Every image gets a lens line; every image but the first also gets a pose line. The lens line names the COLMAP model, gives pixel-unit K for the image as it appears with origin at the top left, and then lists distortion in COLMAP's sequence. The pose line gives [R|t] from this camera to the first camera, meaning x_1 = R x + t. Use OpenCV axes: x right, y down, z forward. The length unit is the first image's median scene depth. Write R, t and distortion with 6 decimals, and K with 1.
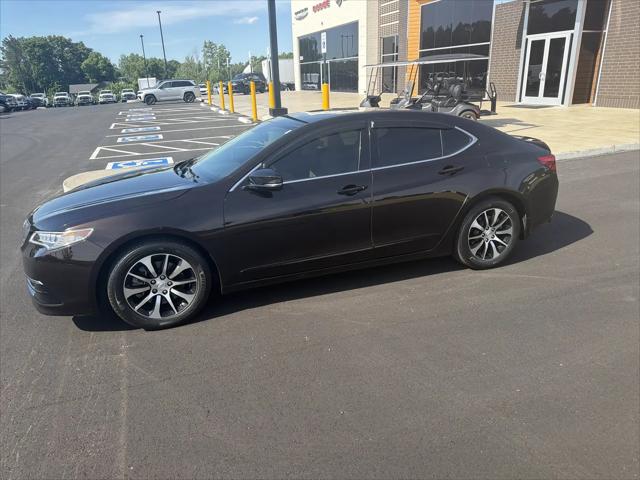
lens RADIAL K [[452.1, 0, 322.7], [0, 452.1, 238.0], [0, 0, 1]] dist [0.020158, -0.022277]
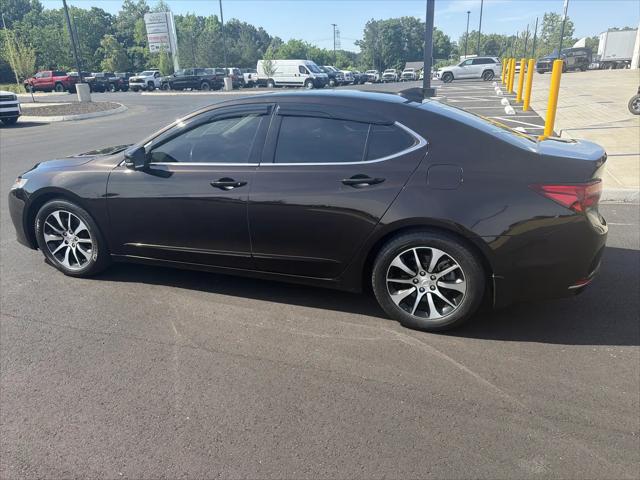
lens RADIAL K [[453.3, 0, 320.0], [0, 453.3, 240.0], [0, 0, 1]] dist [0.022743, -0.029438]
pose [[0.777345, 0.229191, -0.585838, 0.590283], [-0.201479, 0.972920, 0.113283, -0.109335], [0.595937, 0.029974, 0.802472, 0.328219]]
